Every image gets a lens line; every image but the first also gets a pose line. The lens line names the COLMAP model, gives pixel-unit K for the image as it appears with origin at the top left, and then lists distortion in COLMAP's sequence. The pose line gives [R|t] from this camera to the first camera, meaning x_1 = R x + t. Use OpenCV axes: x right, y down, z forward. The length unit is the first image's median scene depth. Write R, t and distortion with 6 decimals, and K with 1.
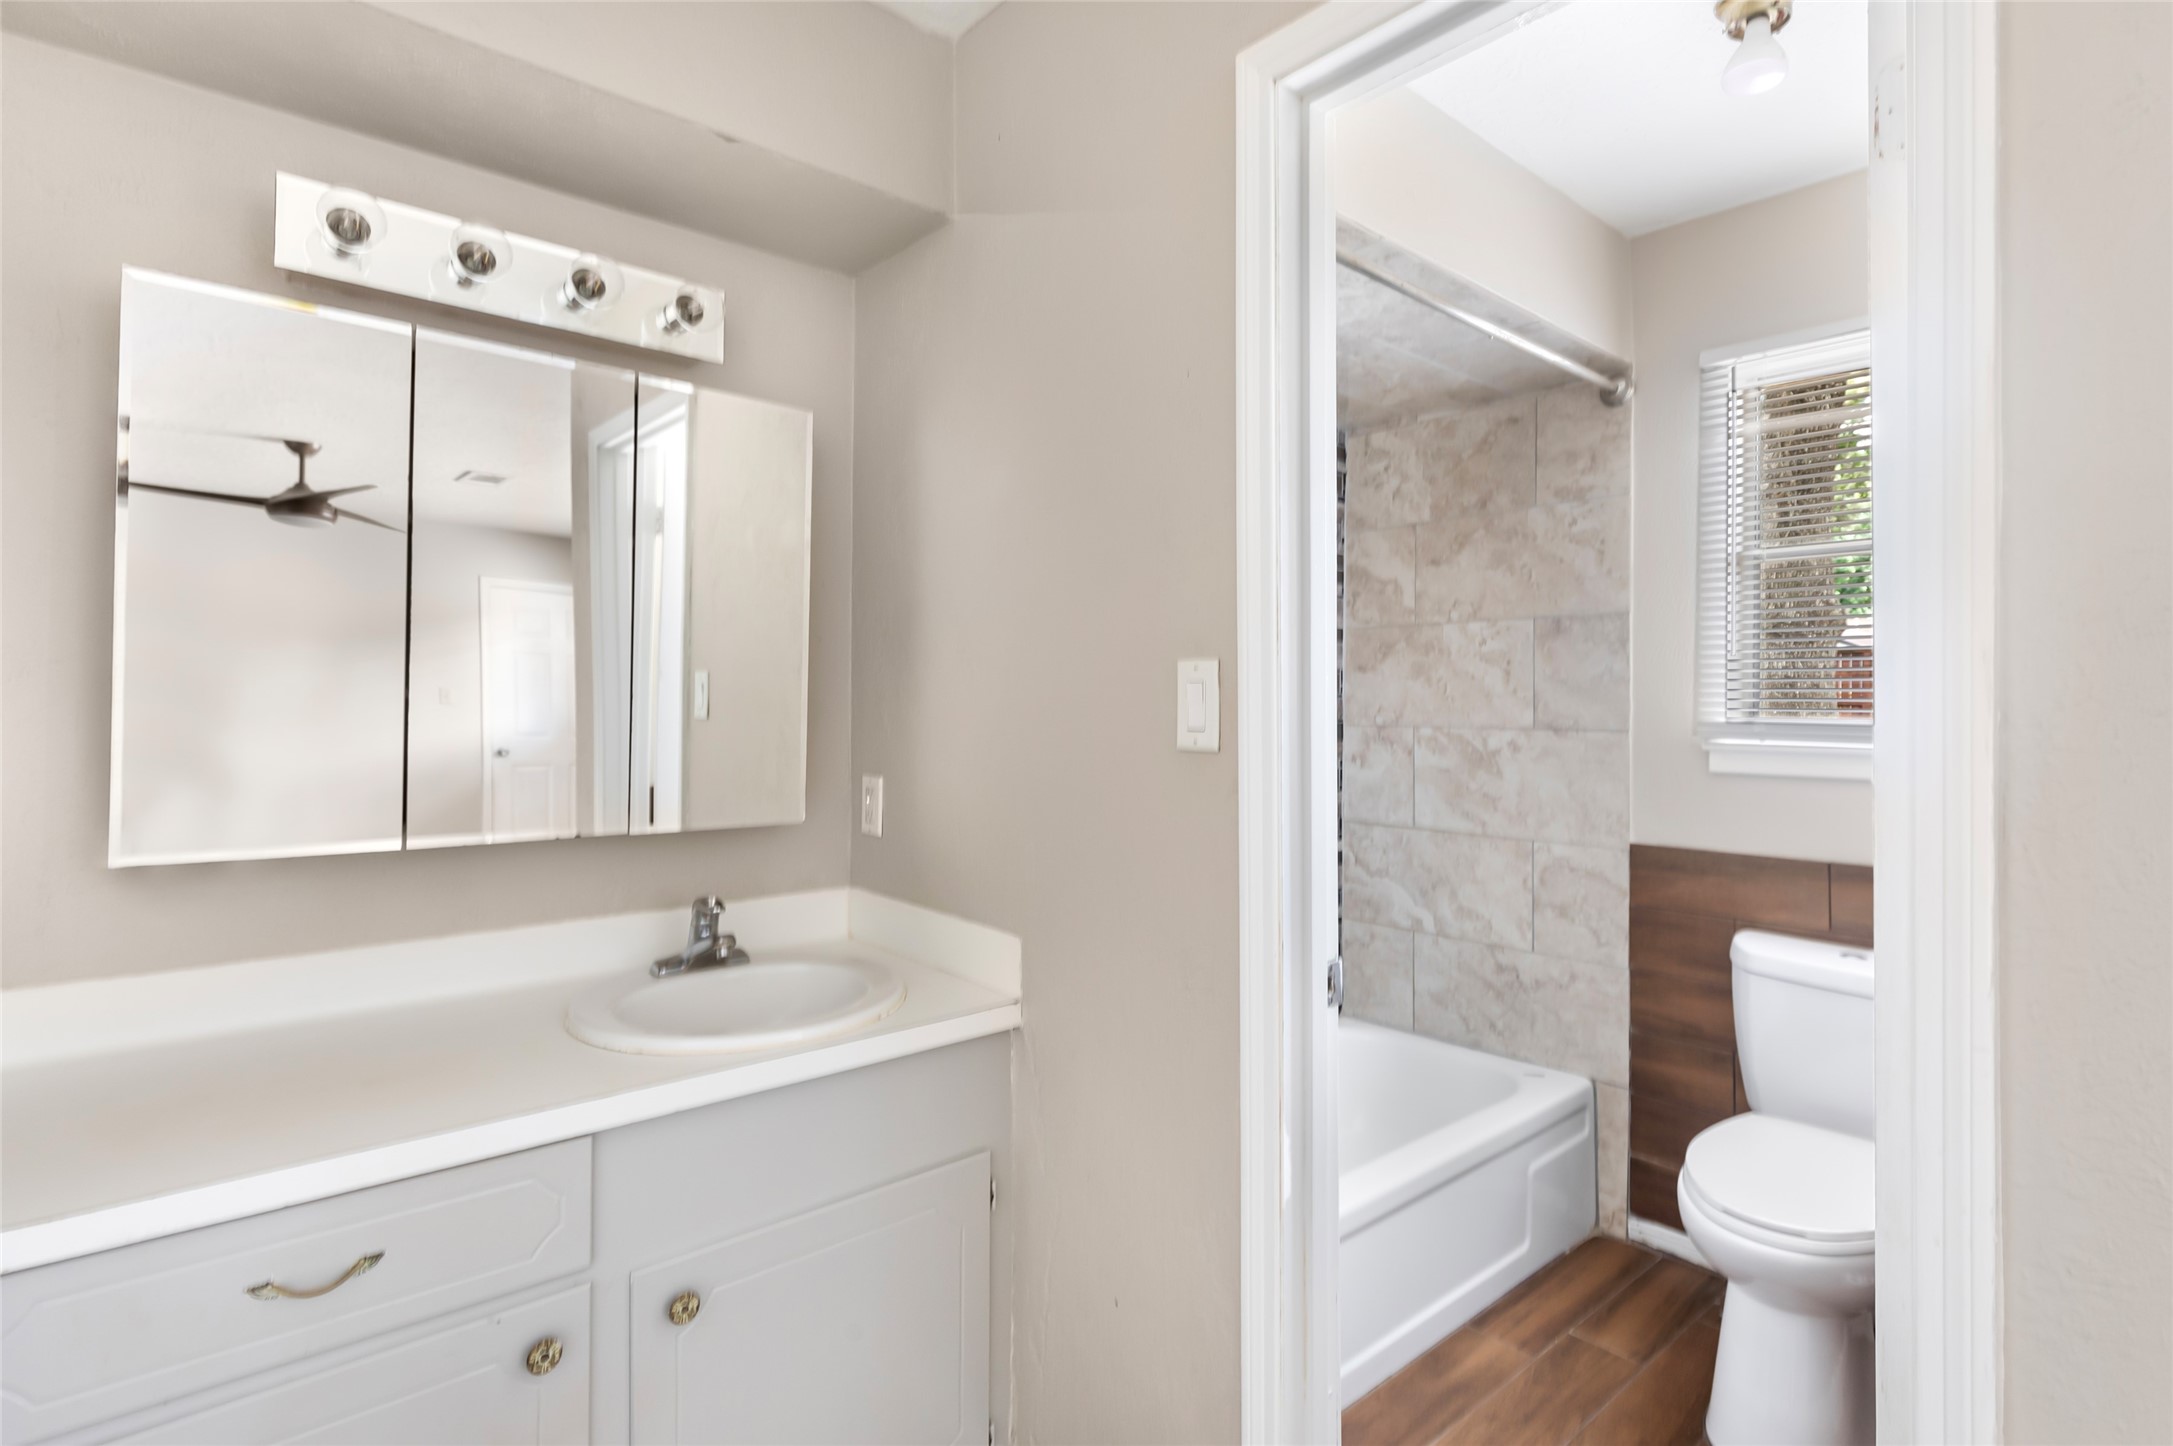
lens RADIAL K [[1054.7, 0, 1096.1], [0, 1054.7, 685.7], [0, 0, 1]] dist [-0.006191, -0.000777]
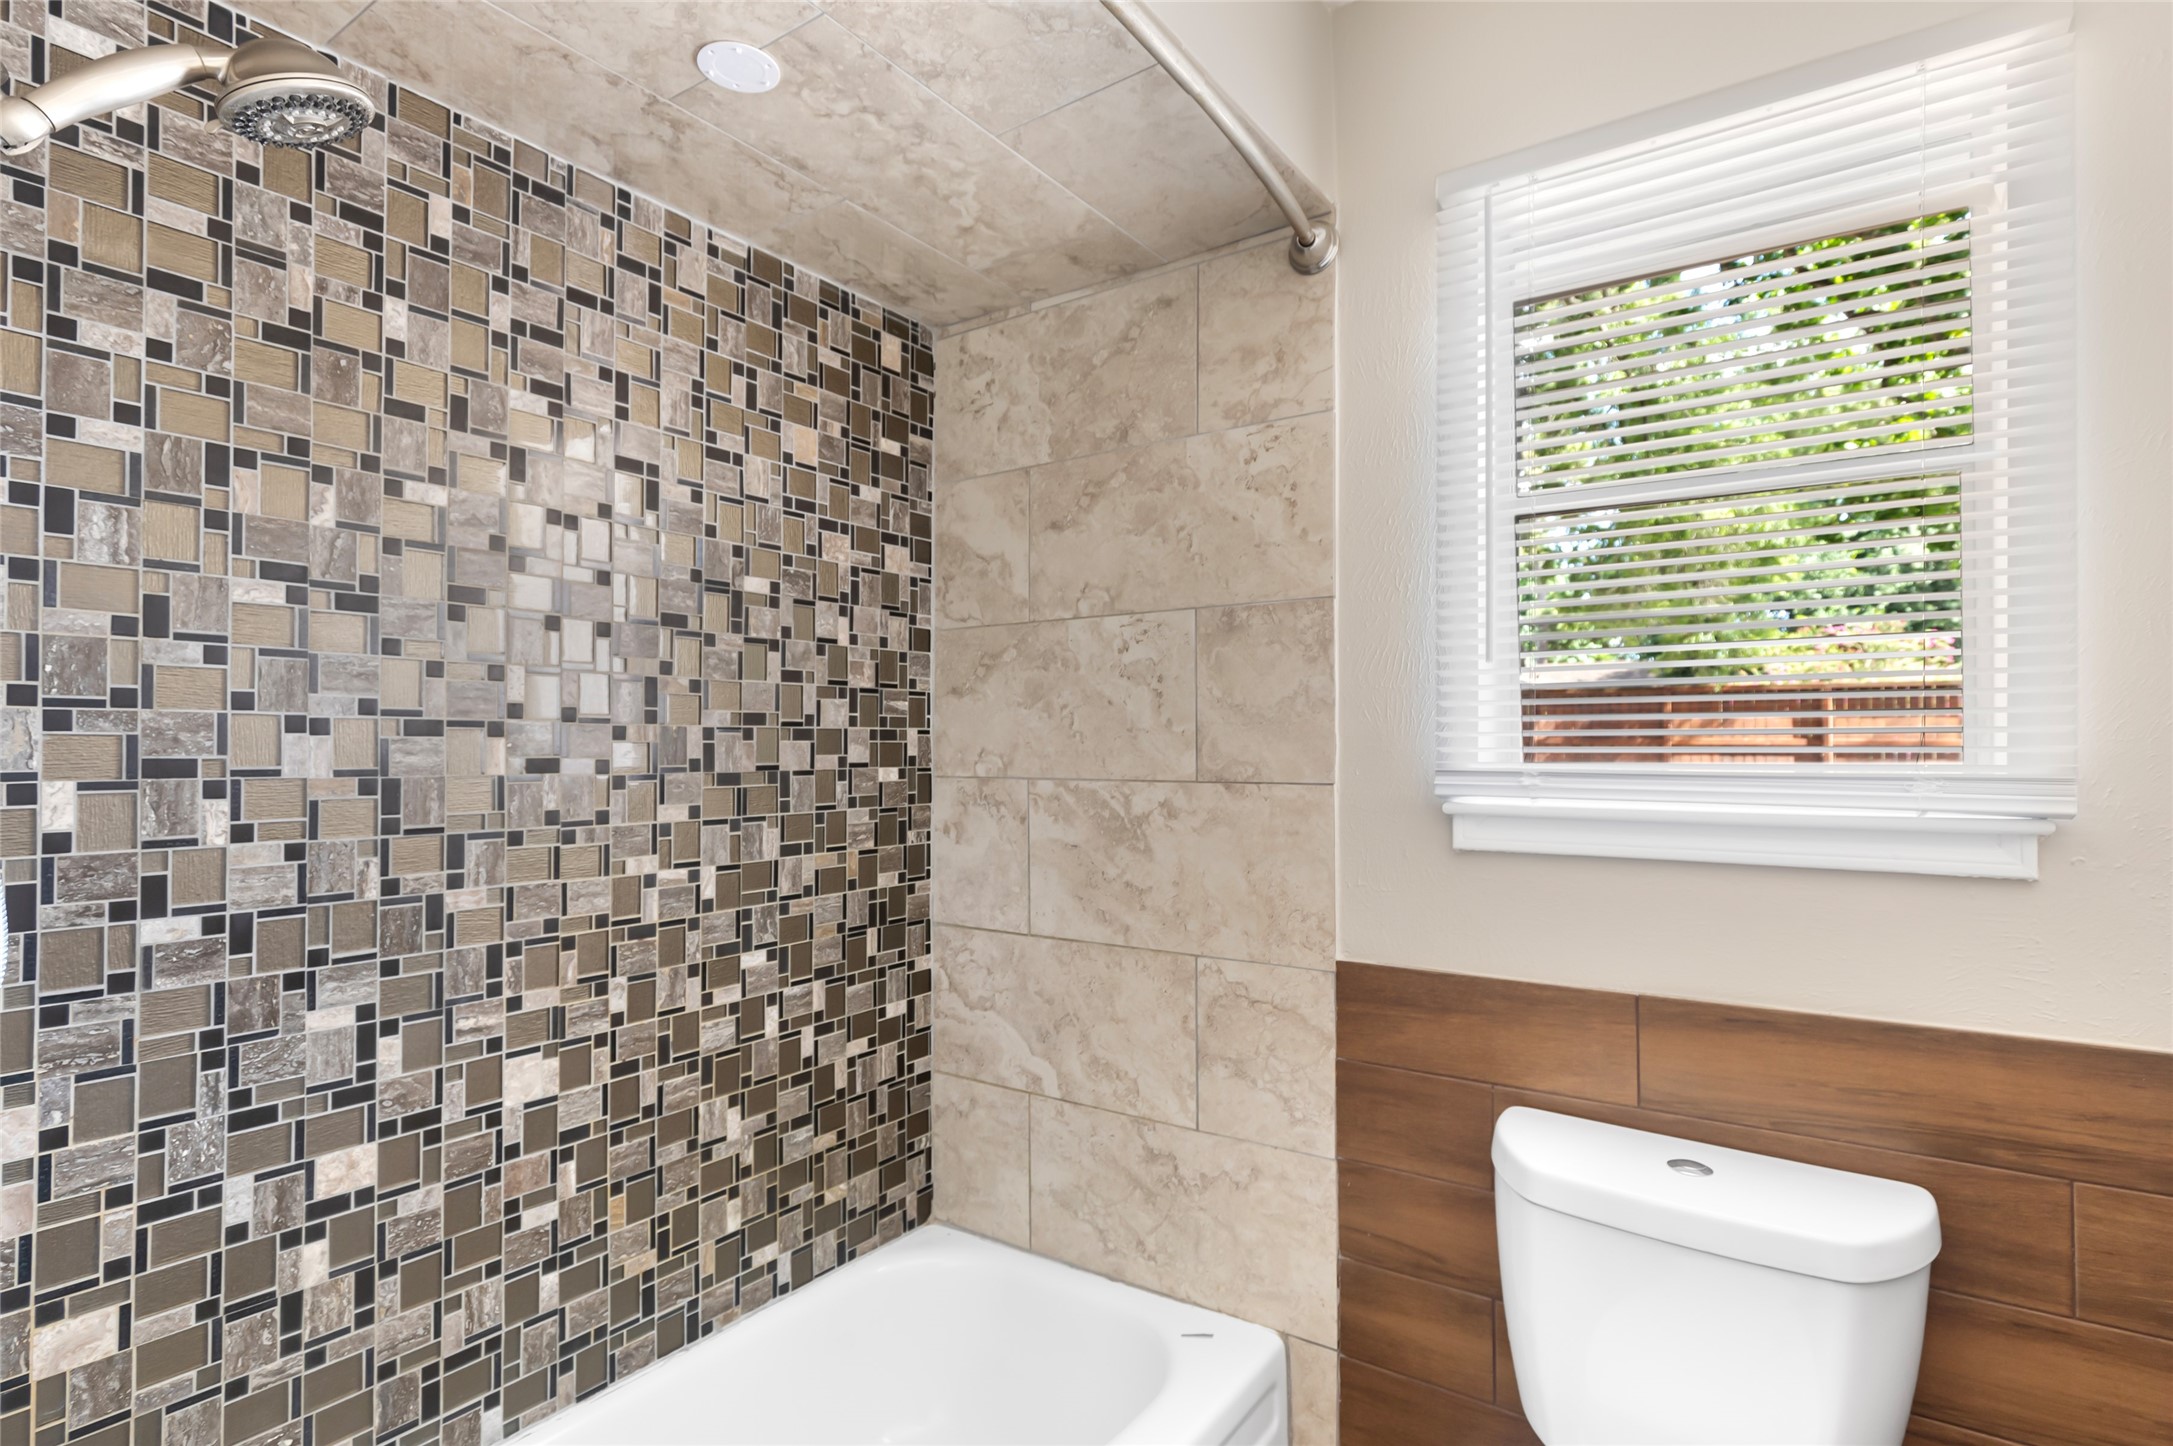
lens RADIAL K [[1054.7, 0, 1087.4], [0, 1054.7, 732.3], [0, 0, 1]] dist [-0.006191, -0.000777]
pose [[0.968220, -0.007732, 0.249982, 0.187050], [0.006519, 0.999963, 0.005682, 0.006581], [-0.250017, -0.003872, 0.968234, 0.387479]]
